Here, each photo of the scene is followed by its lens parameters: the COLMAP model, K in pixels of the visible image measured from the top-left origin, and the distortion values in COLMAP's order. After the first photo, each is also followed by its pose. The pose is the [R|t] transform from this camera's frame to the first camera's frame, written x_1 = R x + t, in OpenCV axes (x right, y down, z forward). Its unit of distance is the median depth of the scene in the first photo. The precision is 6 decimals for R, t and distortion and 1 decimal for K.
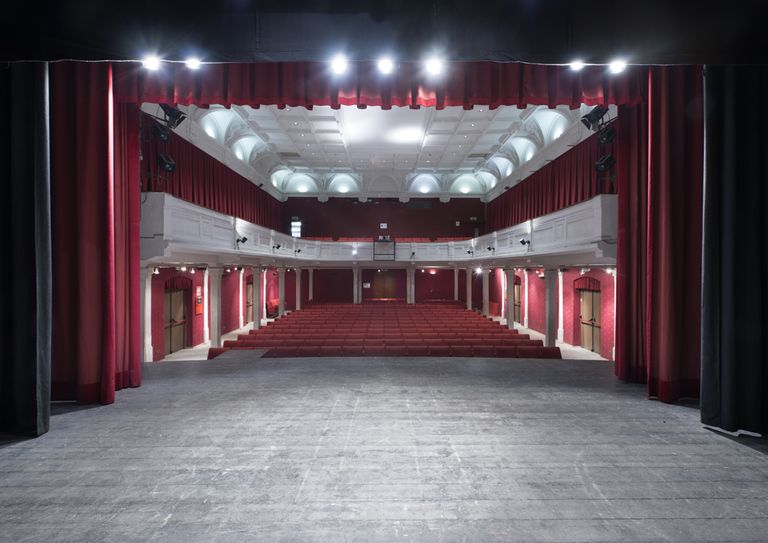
lens RADIAL K [[349.8, 0, 382.6], [0, 349.8, 269.6], [0, 0, 1]] dist [0.005193, 0.000120]
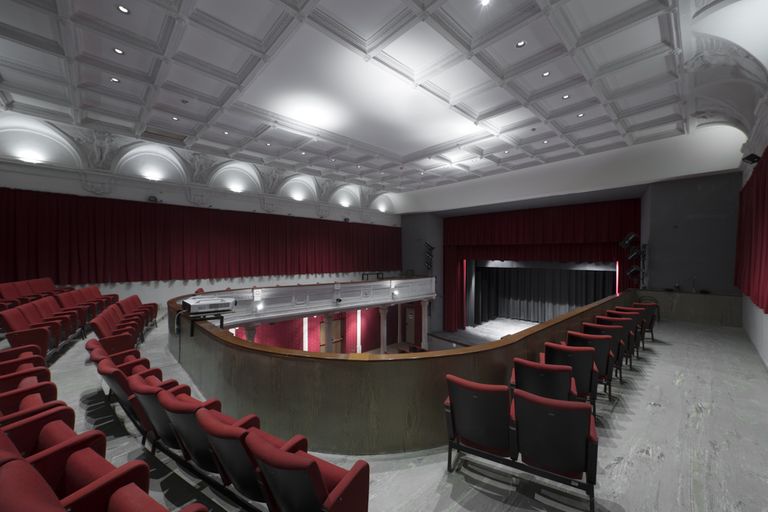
lens RADIAL K [[306.2, 0, 386.5], [0, 306.2, 257.1], [0, 0, 1]] dist [0.009663, -0.002915]
pose [[-0.701635, -0.006153, 0.712510, -0.326955], [-0.008303, 0.999965, 0.000459, -0.139035], [-0.712489, -0.005594, -0.701661, 1.124602]]
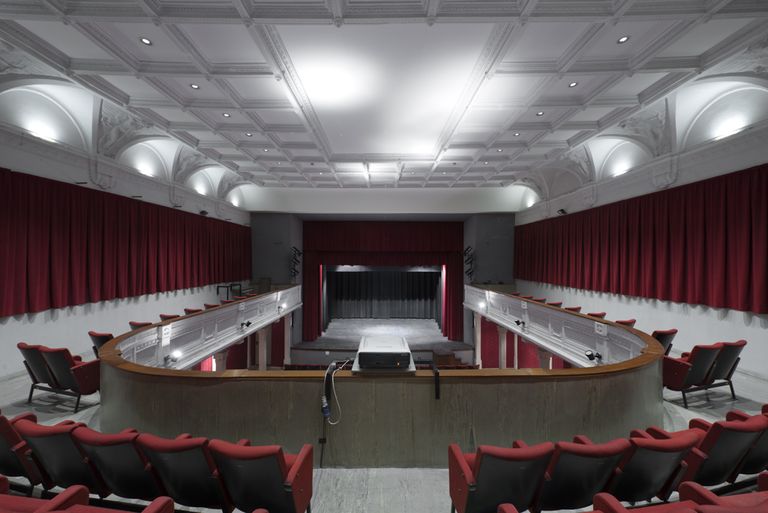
lens RADIAL K [[306.2, 0, 387.6], [0, 306.2, 256.8], [0, 0, 1]] dist [0.009663, -0.002915]
pose [[-0.999703, -0.001907, -0.024308, 0.007713], [-0.001619, 0.999929, -0.011833, -0.147020], [0.024329, -0.011791, -0.999634, 1.232039]]
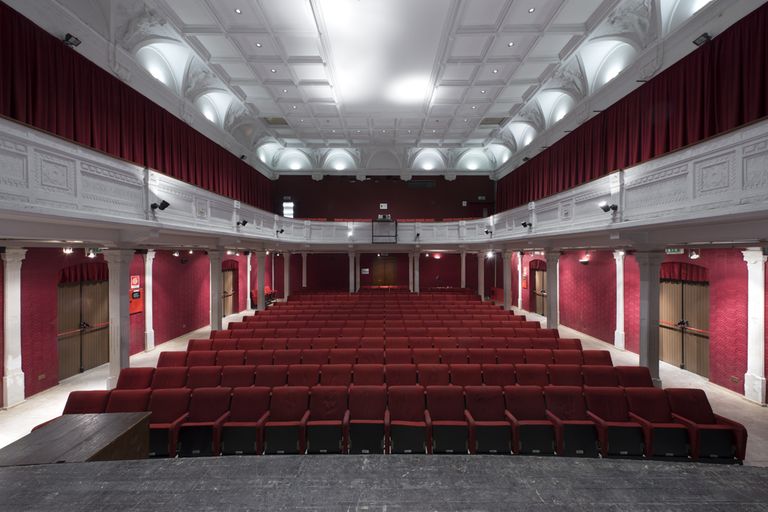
lens RADIAL K [[306.2, 0, 382.3], [0, 306.2, 256.5], [0, 0, 1]] dist [0.009663, -0.002915]
pose [[0.999997, -0.001947, -0.001204, 0.000457], [0.001953, 0.999985, 0.005062, 0.003414], [0.001194, -0.005064, 0.999986, 0.246747]]
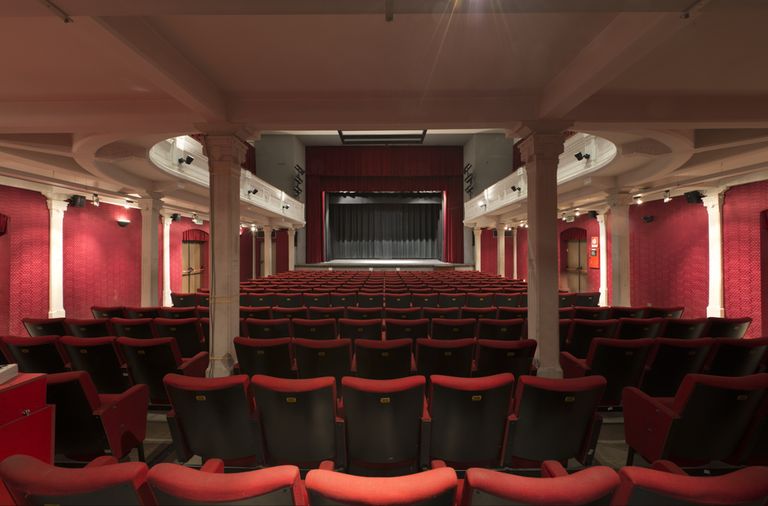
lens RADIAL K [[307.9, 0, 387.5], [0, 307.9, 250.8], [0, 0, 1]] dist [0.001246, 0.000024]
pose [[-0.999832, 0.004128, -0.017864, 0.006939], [0.004209, 0.999981, -0.004488, 0.060103], [0.017846, -0.004562, -0.999830, 1.252429]]
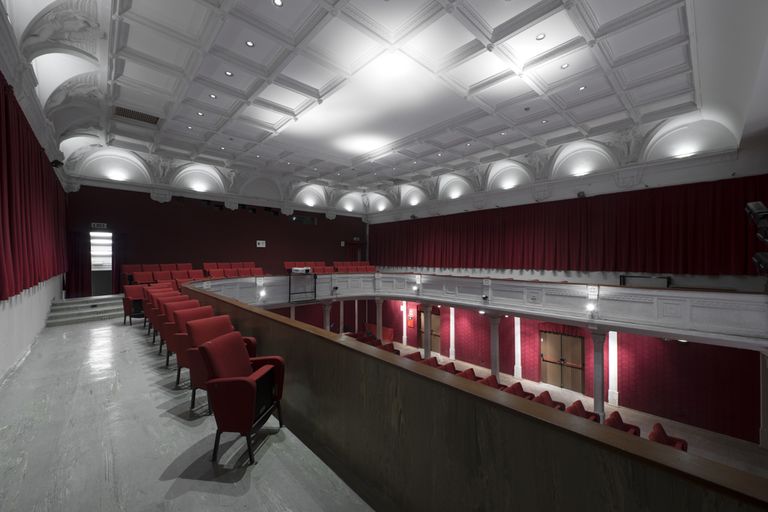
lens RADIAL K [[306.2, 0, 380.3], [0, 306.2, 257.9], [0, 0, 1]] dist [0.009663, -0.002915]
pose [[0.732149, -0.005393, 0.681123, -0.325331], [0.001521, 0.999979, 0.006283, -0.123927], [-0.681143, -0.003564, 0.732142, 0.430837]]
